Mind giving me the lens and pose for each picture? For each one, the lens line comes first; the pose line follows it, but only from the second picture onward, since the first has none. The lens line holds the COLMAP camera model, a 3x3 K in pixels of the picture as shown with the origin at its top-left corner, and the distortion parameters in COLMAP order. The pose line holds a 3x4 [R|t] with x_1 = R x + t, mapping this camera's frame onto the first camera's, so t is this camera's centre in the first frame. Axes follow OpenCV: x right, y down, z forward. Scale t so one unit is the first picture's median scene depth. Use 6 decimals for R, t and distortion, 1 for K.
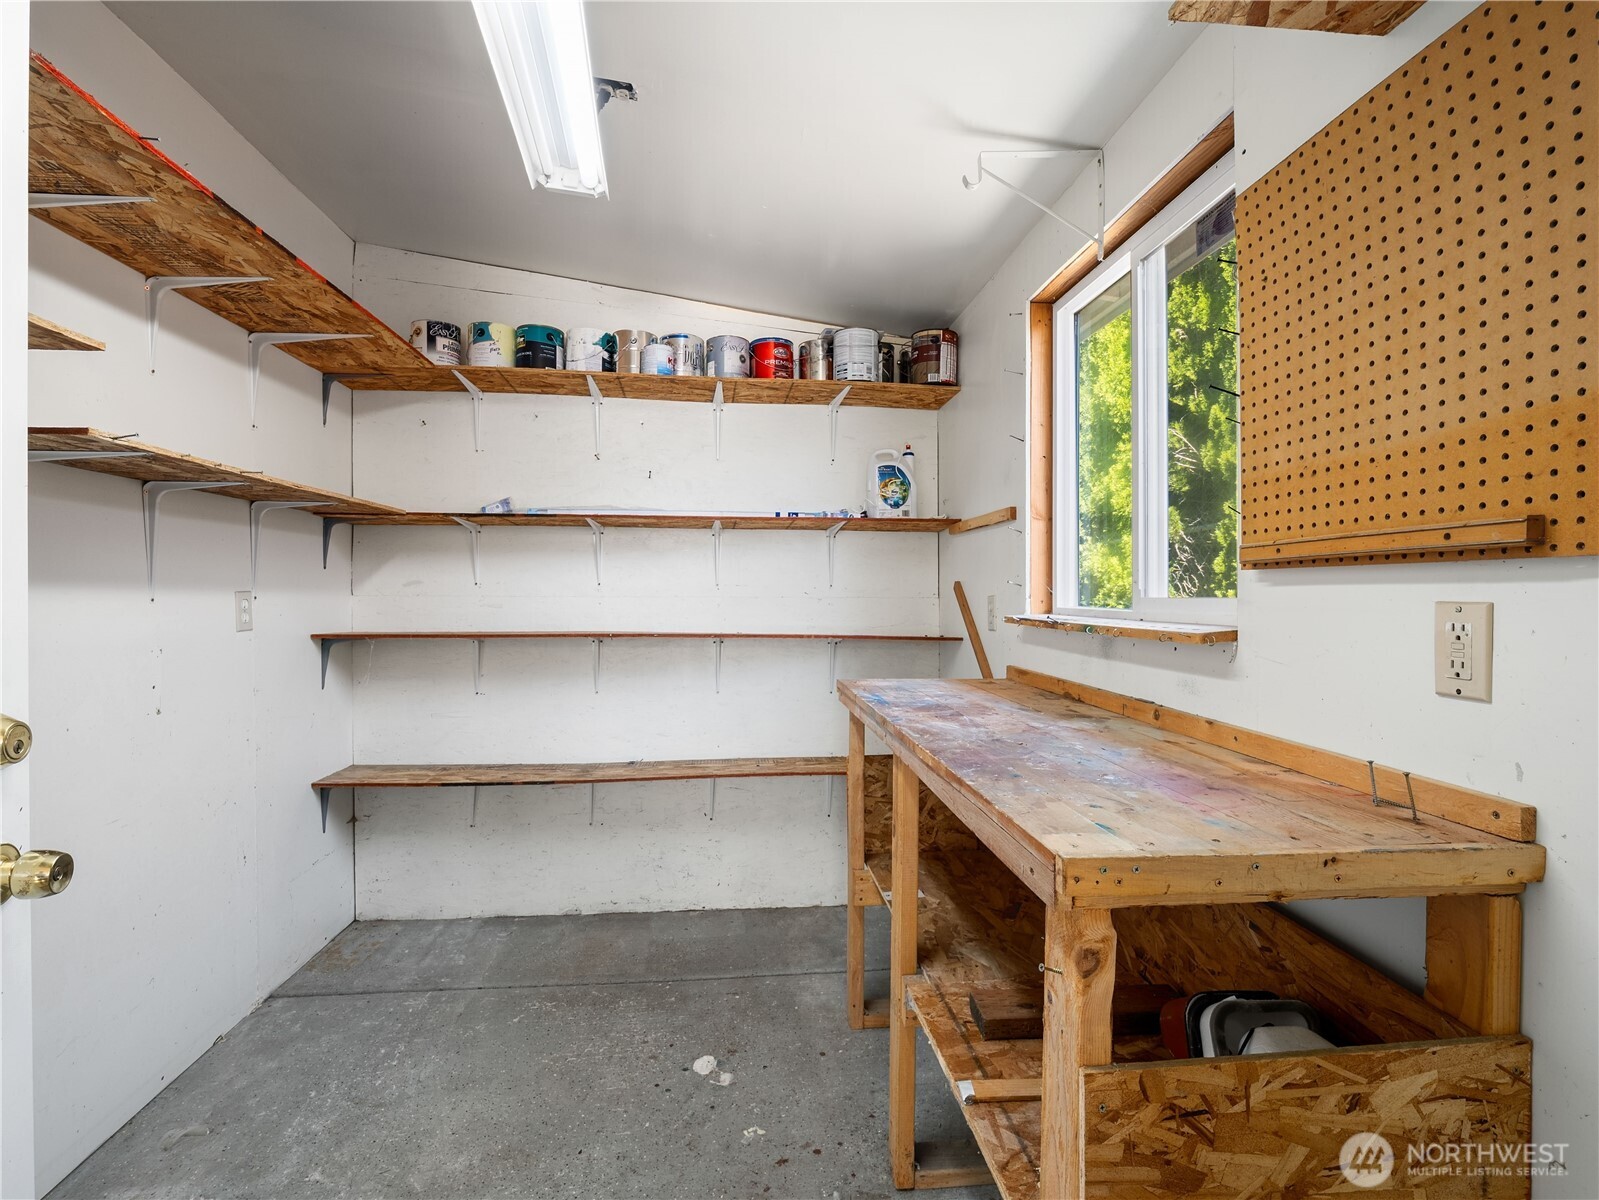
lens RADIAL K [[770.3, 0, 792.5], [0, 770.3, 602.1], [0, 0, 1]] dist [0.001642, -0.015575]
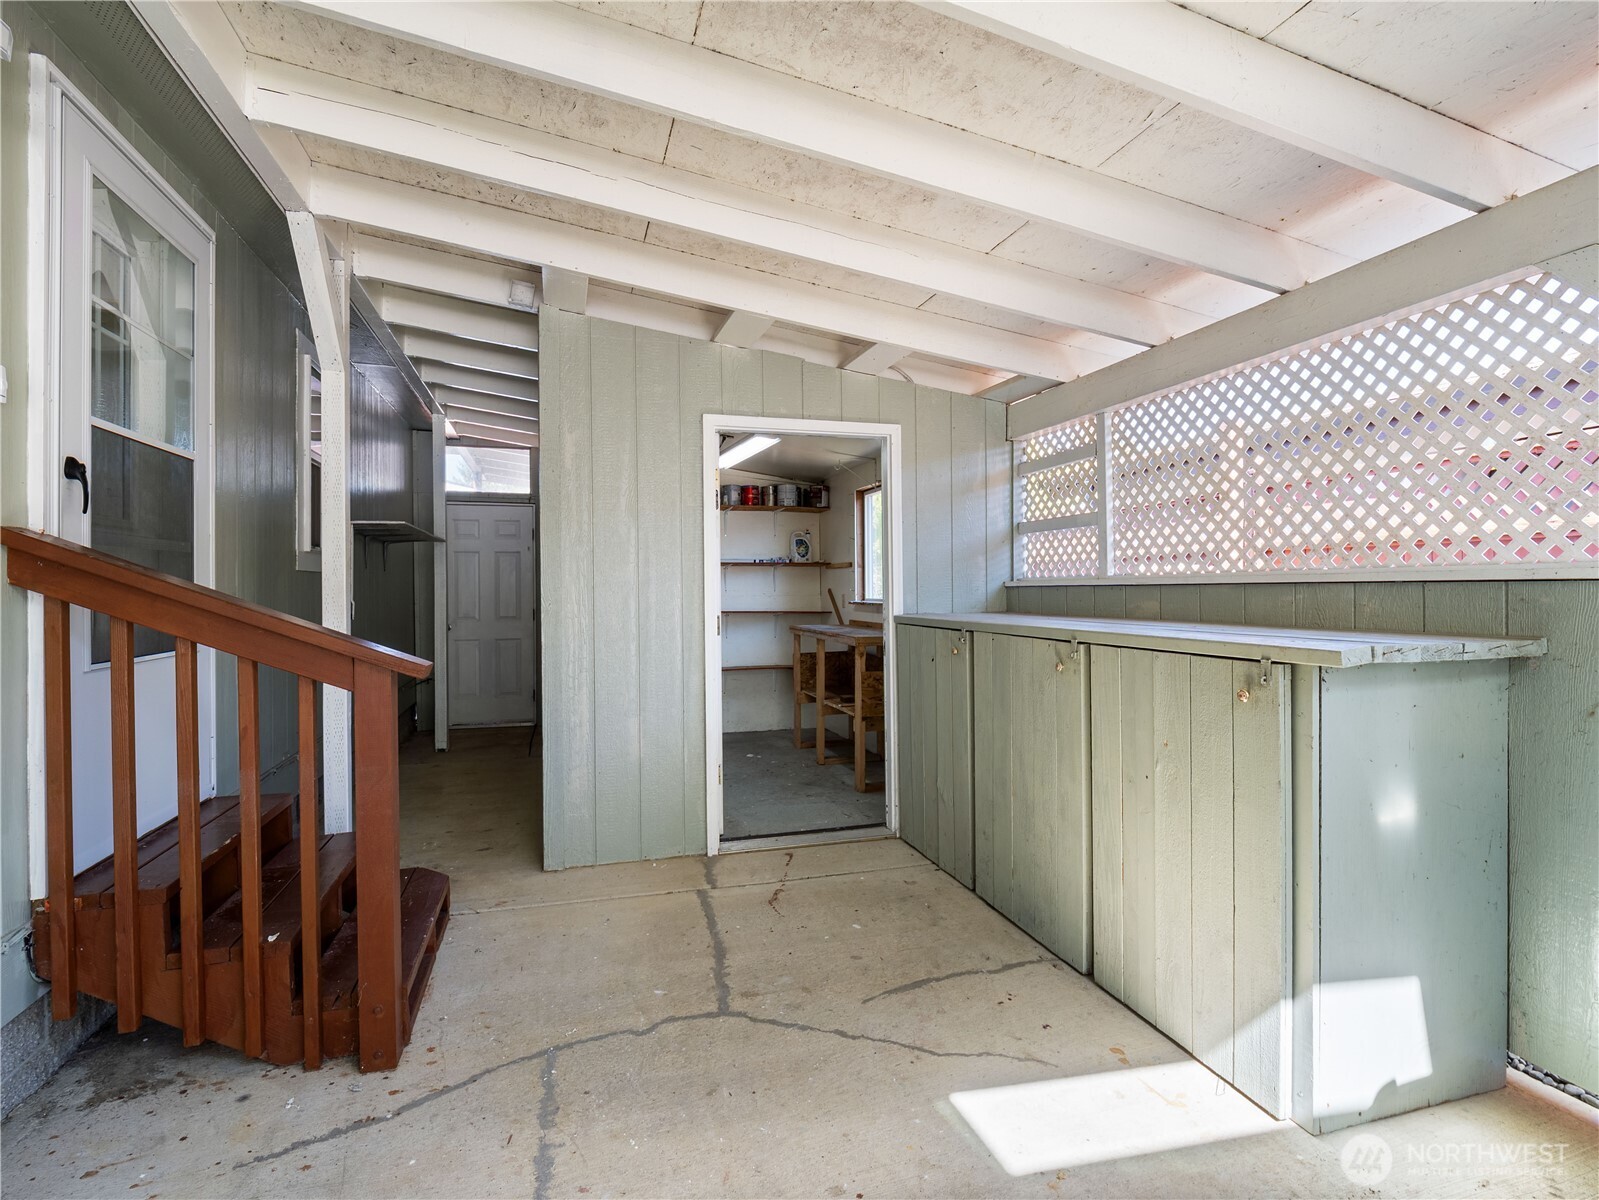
lens RADIAL K [[773.9, 0, 790.3], [0, 773.9, 611.7], [0, 0, 1]] dist [-0.013402, 0.000535]
pose [[0.981293, -0.011715, 0.192163, -0.367436], [0.008476, 0.999808, 0.017669, 0.002371], [-0.192333, -0.015710, 0.981204, -1.339476]]
